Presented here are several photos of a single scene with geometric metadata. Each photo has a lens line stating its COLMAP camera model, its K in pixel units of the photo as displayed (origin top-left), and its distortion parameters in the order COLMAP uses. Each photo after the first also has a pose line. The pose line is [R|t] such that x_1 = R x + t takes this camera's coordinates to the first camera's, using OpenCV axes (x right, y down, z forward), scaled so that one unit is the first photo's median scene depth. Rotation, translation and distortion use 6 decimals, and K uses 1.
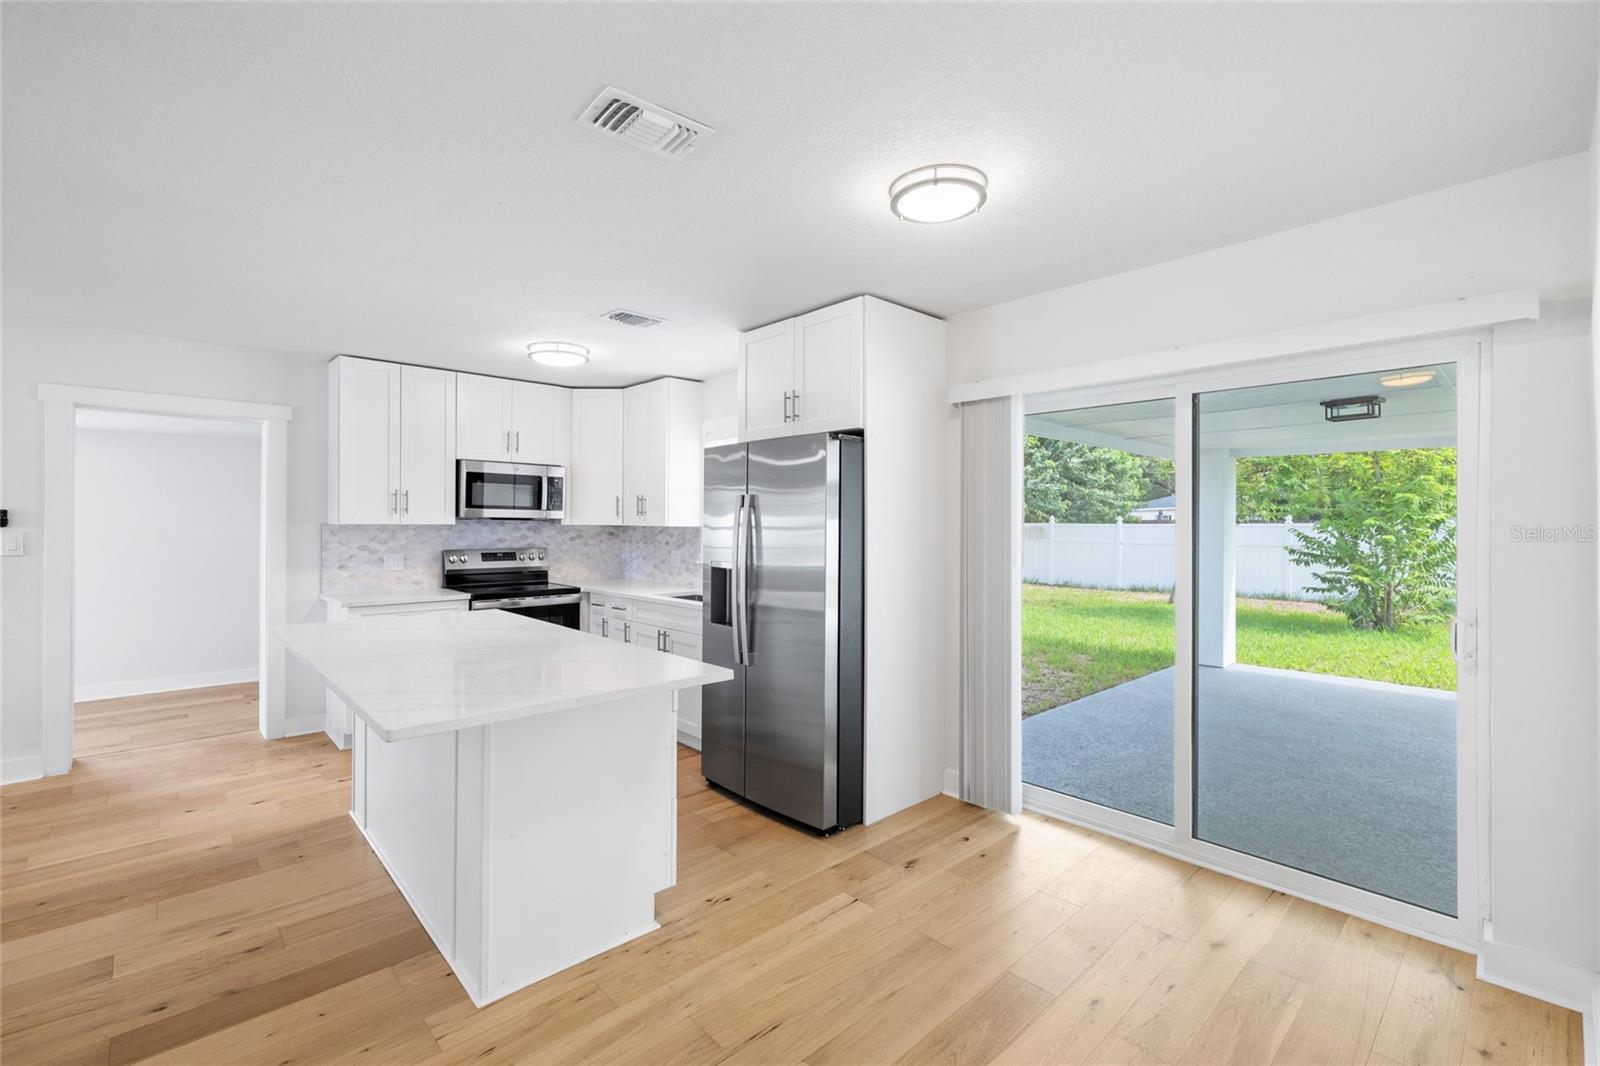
lens RADIAL K [[699.1, 0, 796.3], [0, 699.1, 522.2], [0, 0, 1]] dist [0.003662, 0.000486]
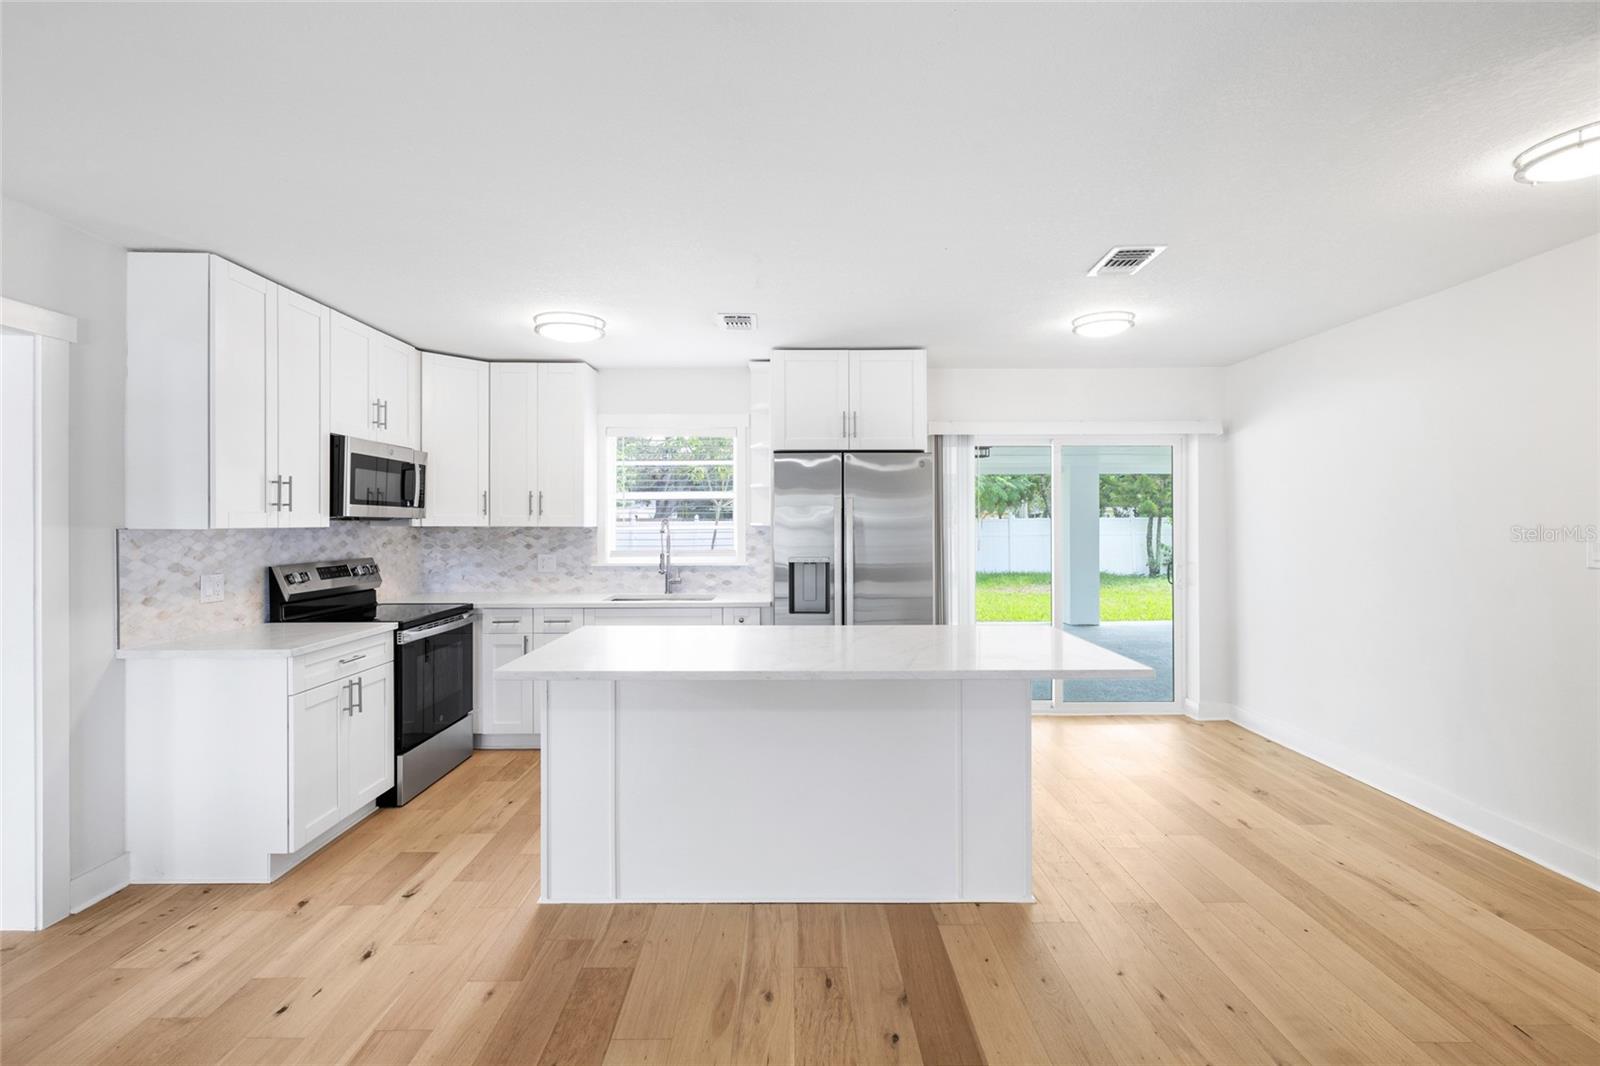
lens RADIAL K [[699.1, 0, 796.3], [0, 699.1, 522.2], [0, 0, 1]] dist [0.003662, 0.000486]
pose [[0.675677, -0.006333, 0.737170, -0.691396], [0.003445, 0.999979, 0.005432, -0.003964], [-0.737190, -0.001131, 0.675685, 0.187991]]
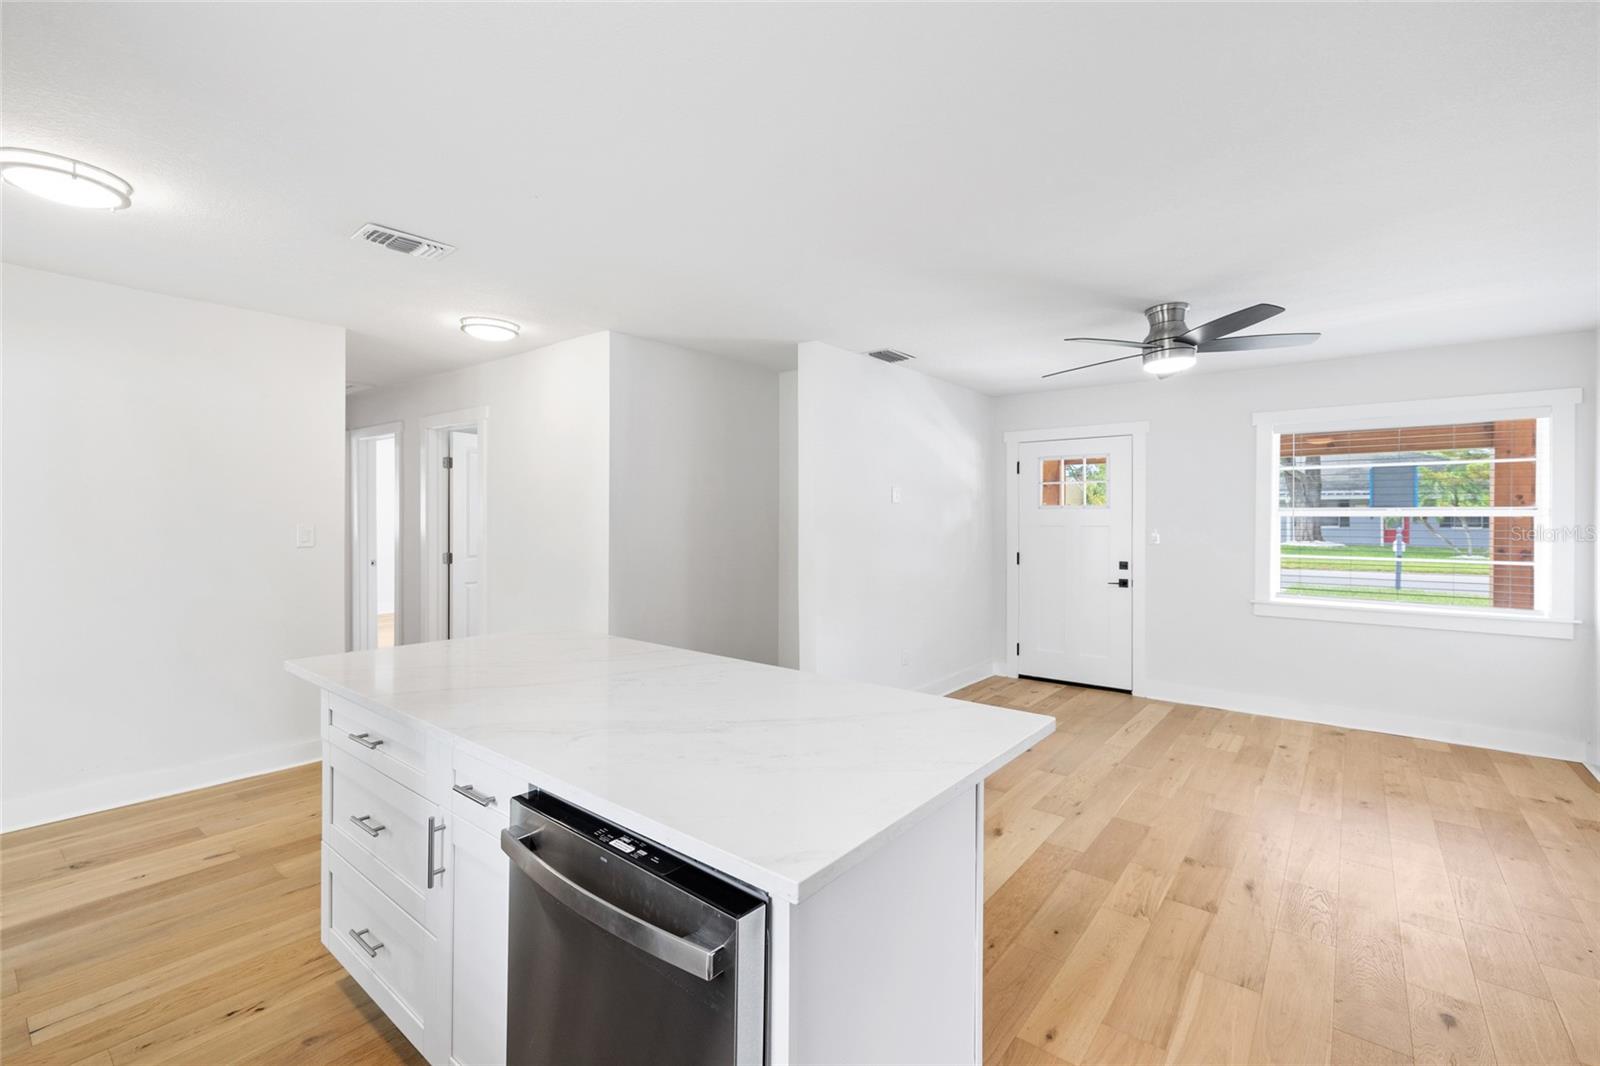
lens RADIAL K [[694.7, 0, 799.6], [0, 694.7, 517.7], [0, 0, 1]] dist [0.002737, 0.000811]
pose [[-0.989345, -0.010439, -0.145217, -0.312334], [-0.009854, 0.999940, -0.004746, 0.001916], [0.145258, -0.003265, -0.989388, 0.969265]]
